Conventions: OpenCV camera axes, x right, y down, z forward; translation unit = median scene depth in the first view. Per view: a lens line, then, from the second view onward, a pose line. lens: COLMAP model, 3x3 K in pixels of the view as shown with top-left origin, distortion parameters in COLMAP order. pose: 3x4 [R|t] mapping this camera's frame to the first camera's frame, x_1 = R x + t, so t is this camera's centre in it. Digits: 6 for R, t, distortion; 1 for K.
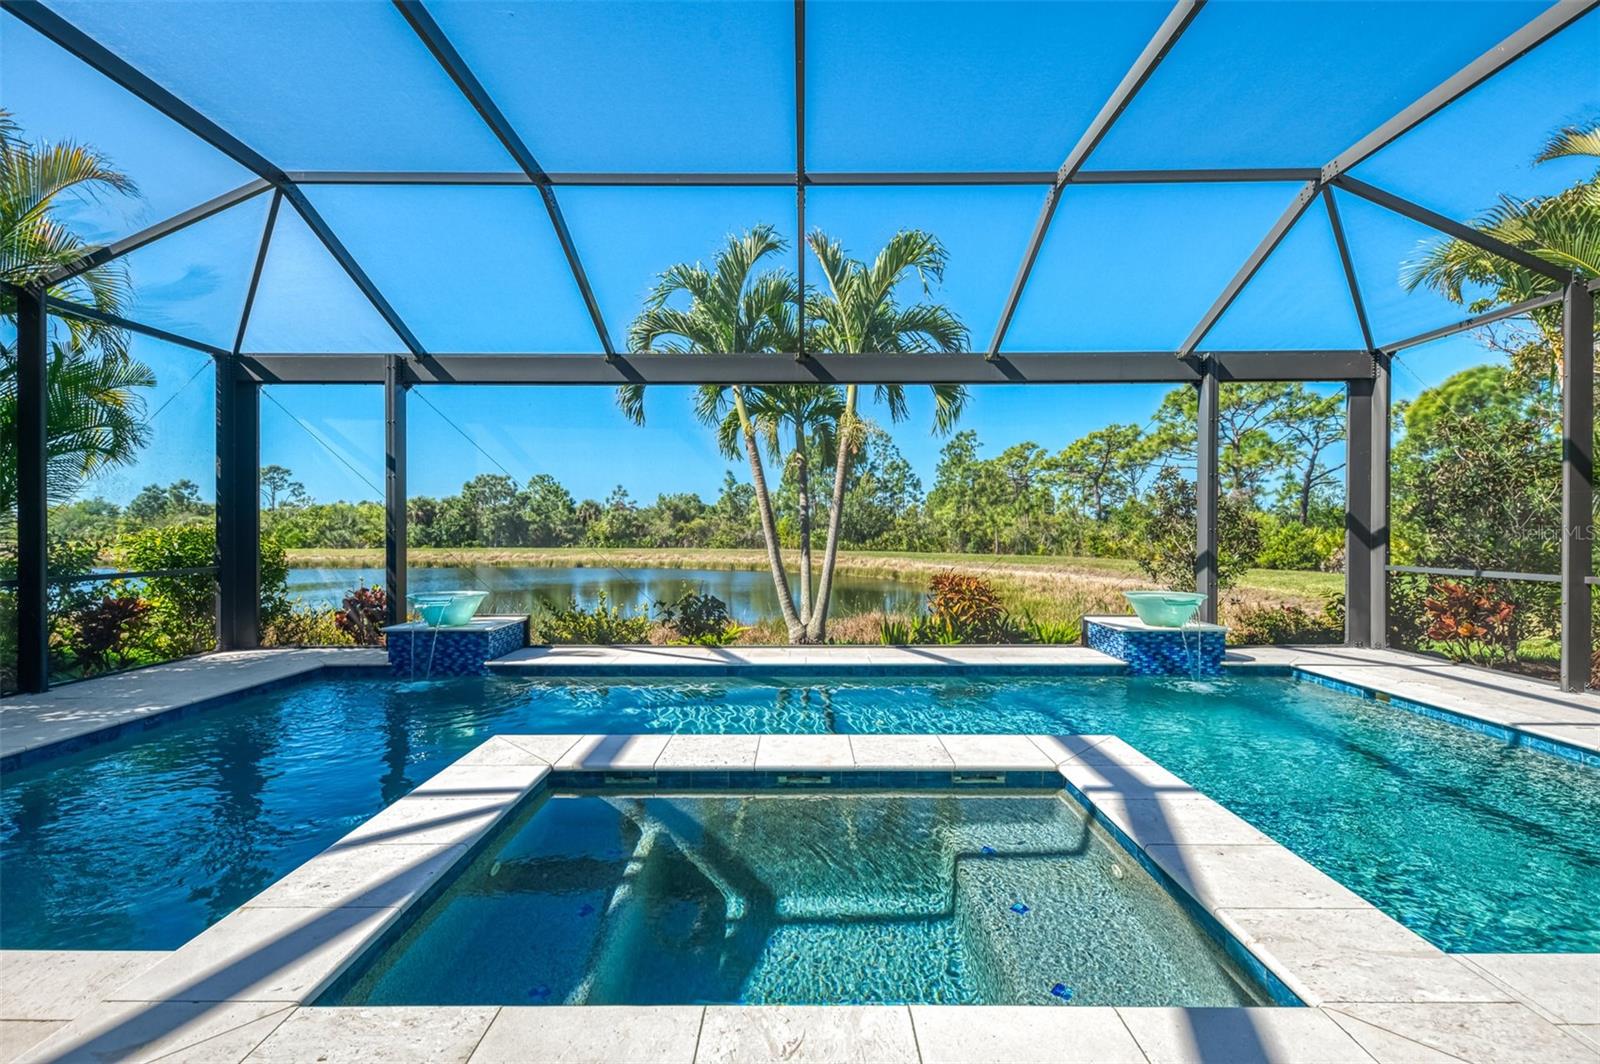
lens RADIAL K [[708.3, 0, 808.6], [0, 708.3, 526.1], [0, 0, 1]] dist [0.014276, -0.001132]
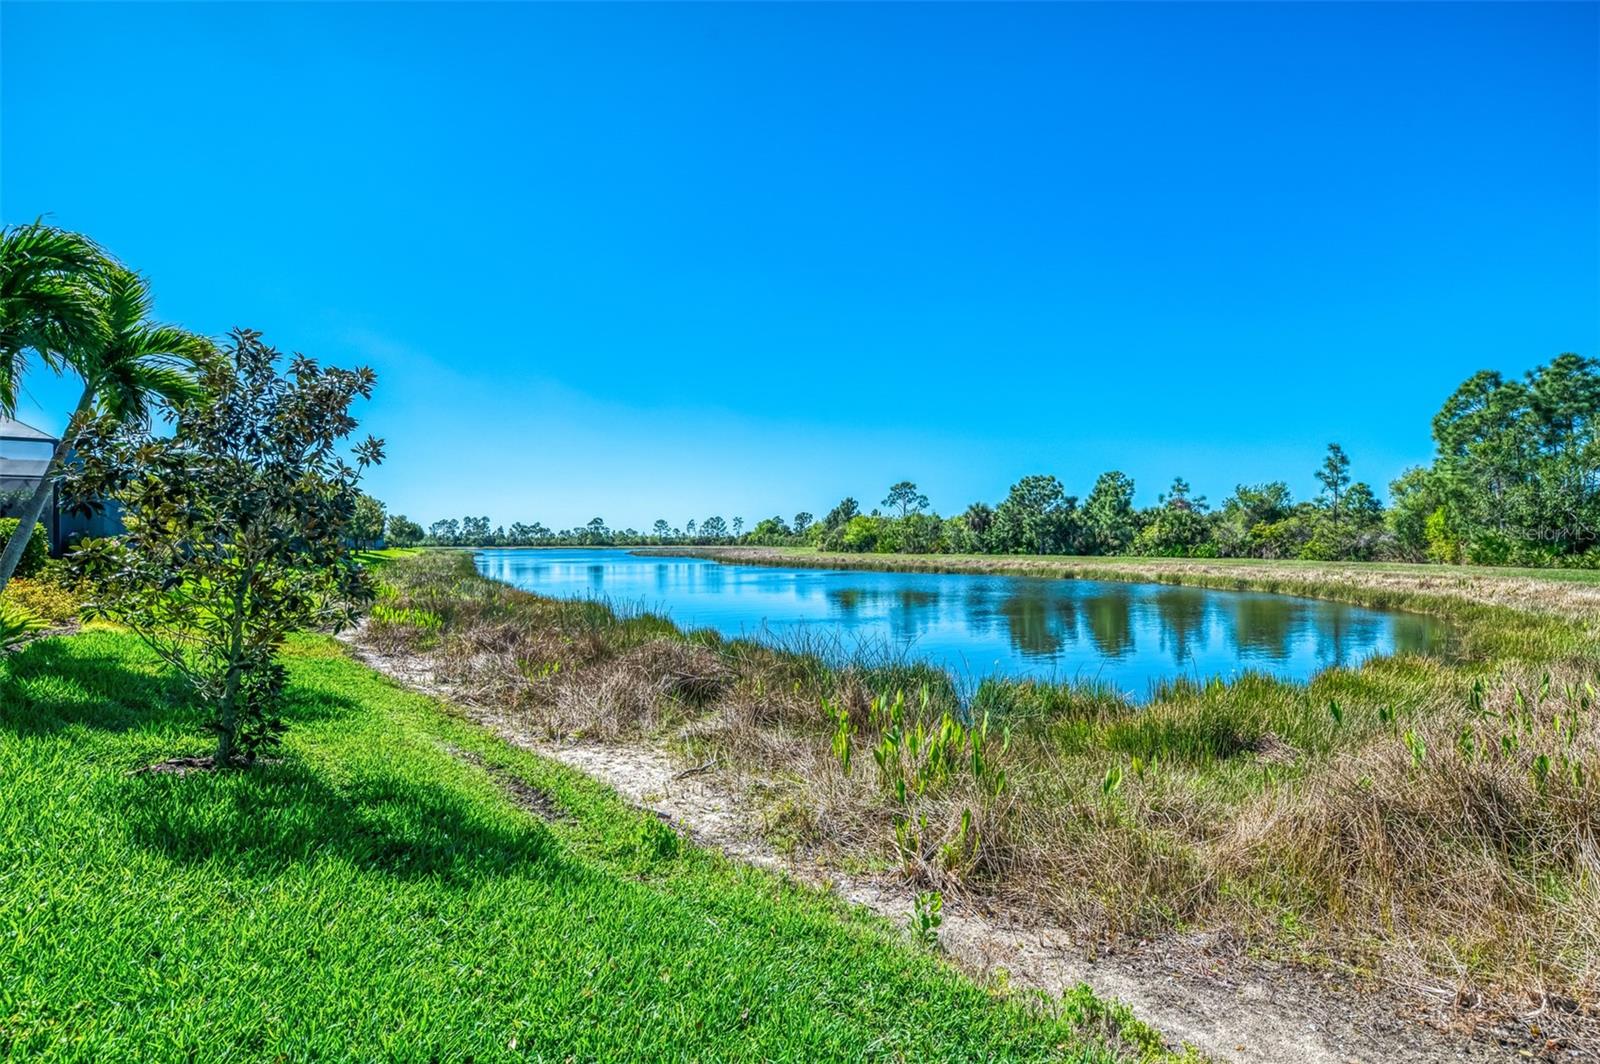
lens RADIAL K [[762.2, 0, 790.1], [0, 762.2, 523.1], [0, 0, 1]] dist [0.016578, 0.001936]
pose [[0.578640, -0.021440, -0.815301, 0.258095], [0.008287, 0.999757, -0.020409, 0.009102], [0.815541, 0.005053, 0.578677, 0.223760]]
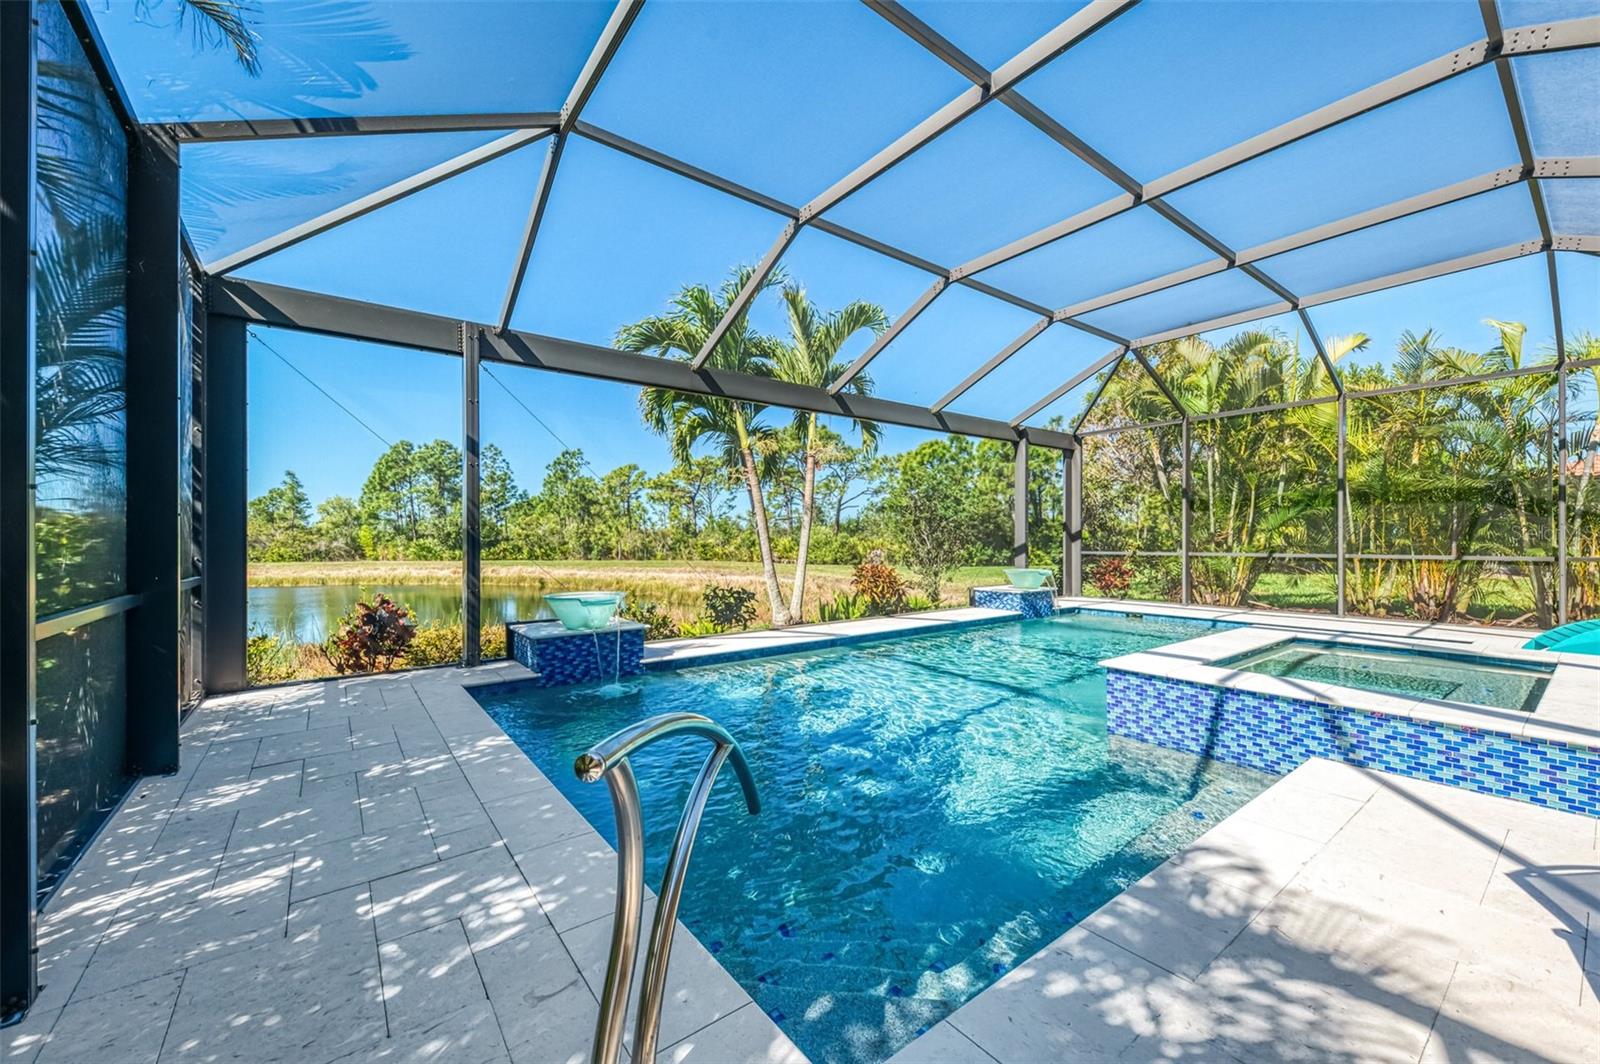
lens RADIAL K [[618.2, 0, 804.6], [0, 618.2, 534.4], [0, 0, 1]] dist [0.016264, -0.001142]
pose [[0.793000, 0.002593, 0.609216, -0.111526], [0.000674, 0.999987, -0.005135, 0.002877], [-0.609221, 0.004482, 0.792988, 0.024860]]
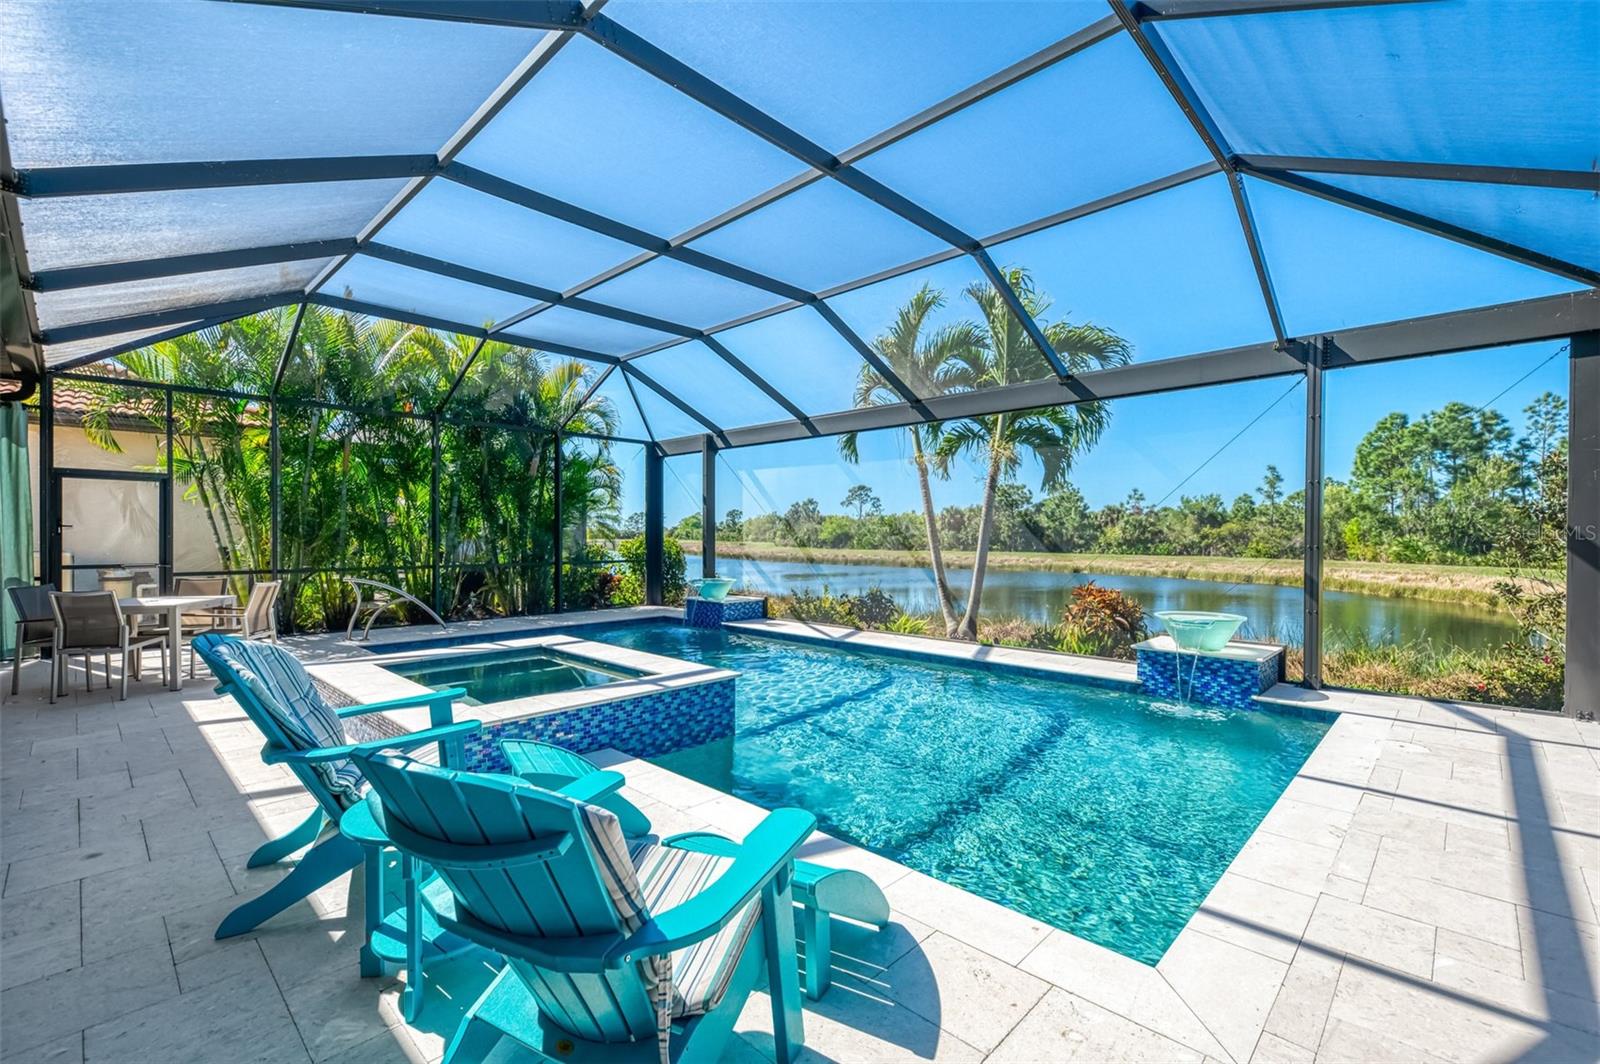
lens RADIAL K [[708.3, 0, 789.8], [0, 708.3, 538.0], [0, 0, 1]] dist [0.014276, -0.001132]
pose [[0.710005, 0.005361, -0.704176, 0.110469], [0.001759, 0.999954, 0.009387, -0.002189], [0.704194, -0.007903, 0.709964, -0.005507]]
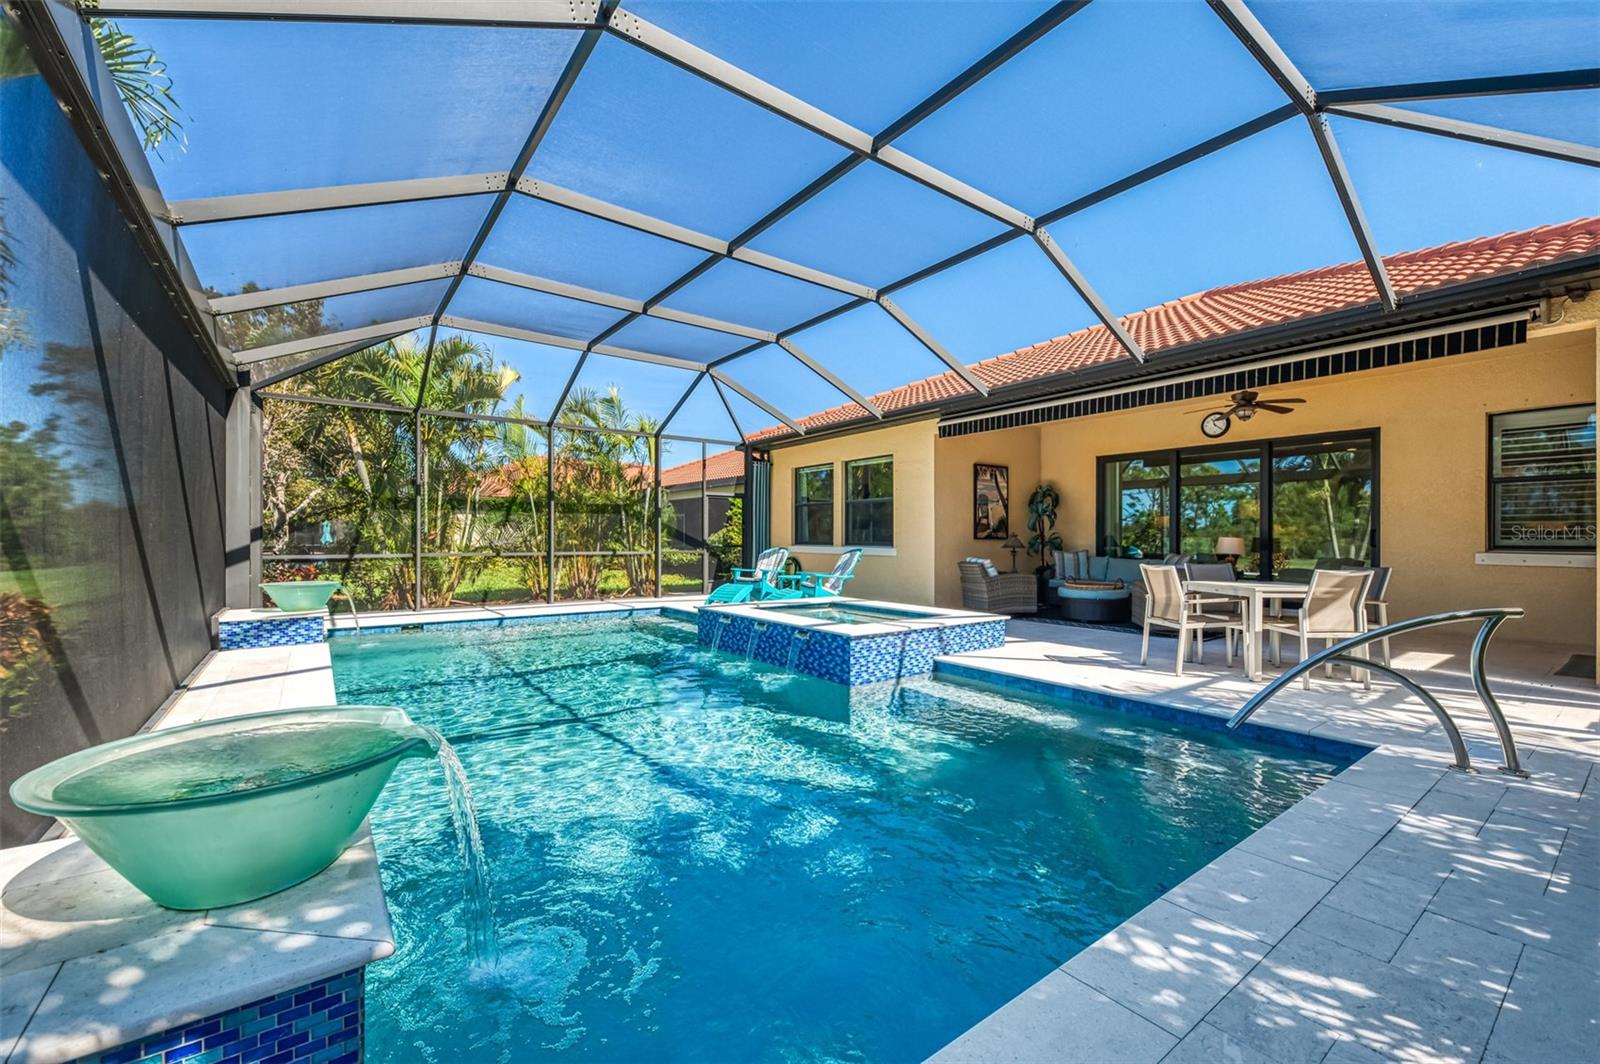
lens RADIAL K [[618.2, 0, 808.4], [0, 618.2, 548.8], [0, 0, 1]] dist [0.016264, -0.001142]
pose [[-0.588301, -0.014744, 0.808507, -0.113668], [-0.005820, 0.999885, 0.013999, 0.002779], [-0.808621, 0.003530, -0.588320, 0.132749]]
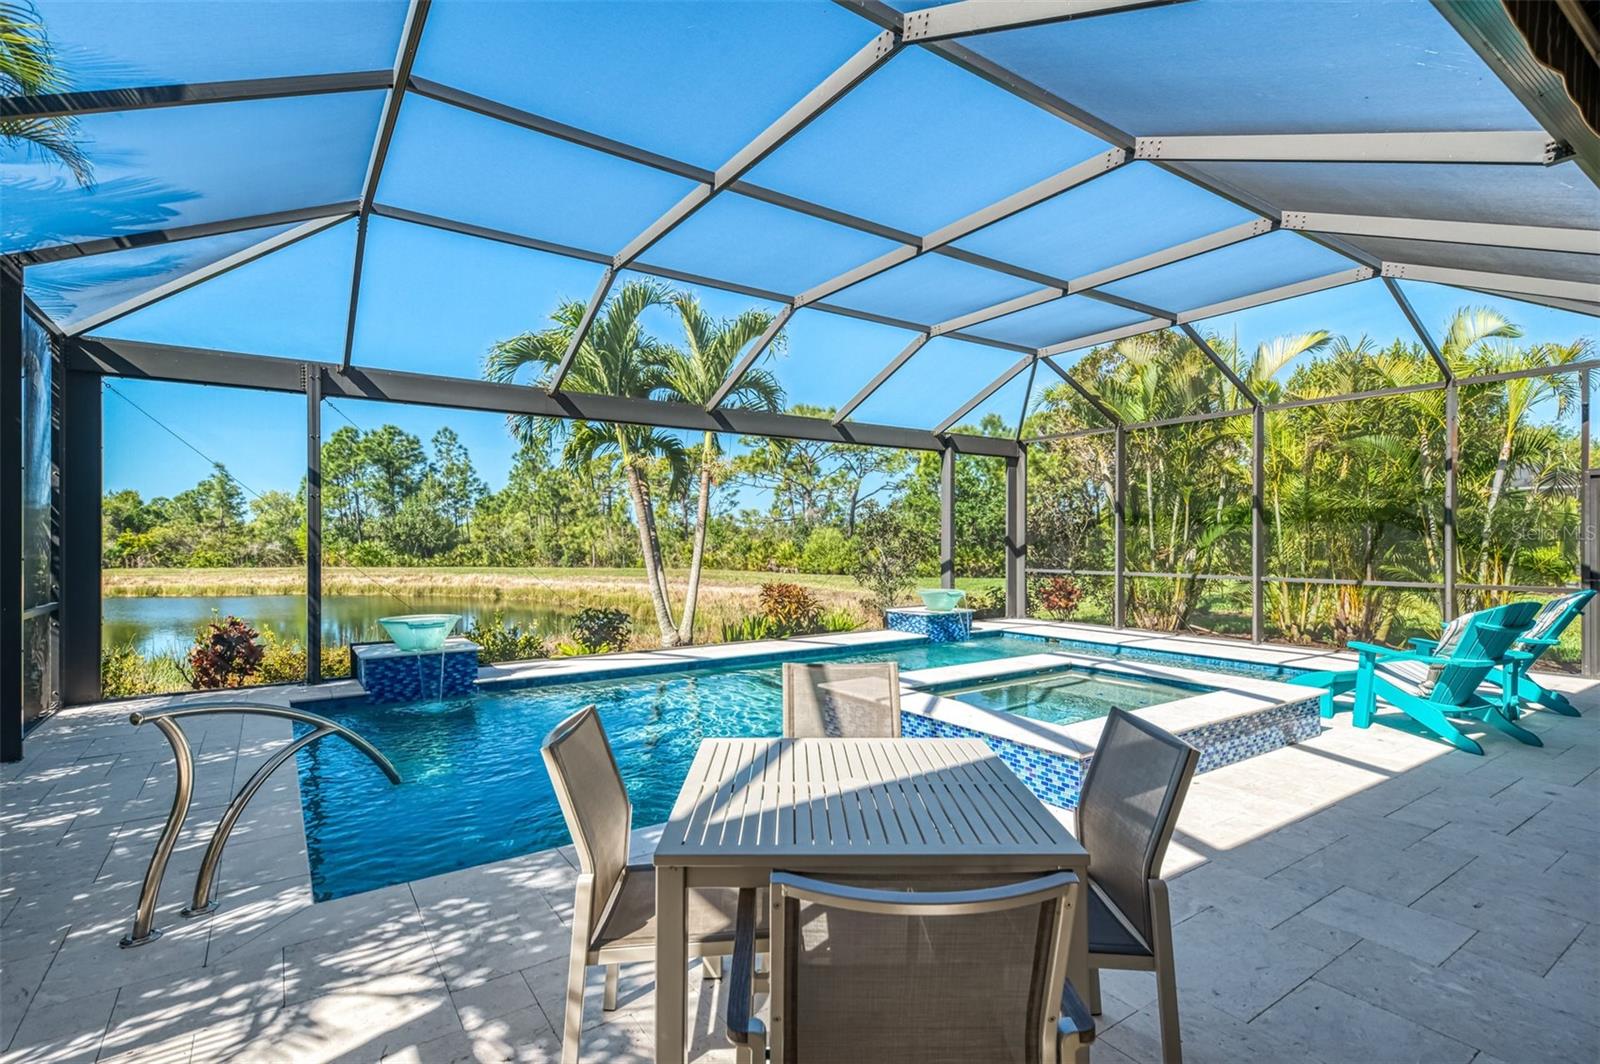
lens RADIAL K [[762.2, 0, 809.5], [0, 762.2, 538.3], [0, 0, 1]] dist [0.016578, 0.001936]
pose [[0.818705, 0.001521, 0.574212, -0.097236], [-0.002522, 0.999996, 0.000947, -0.002641], [-0.574208, -0.002224, 0.818706, -0.027634]]
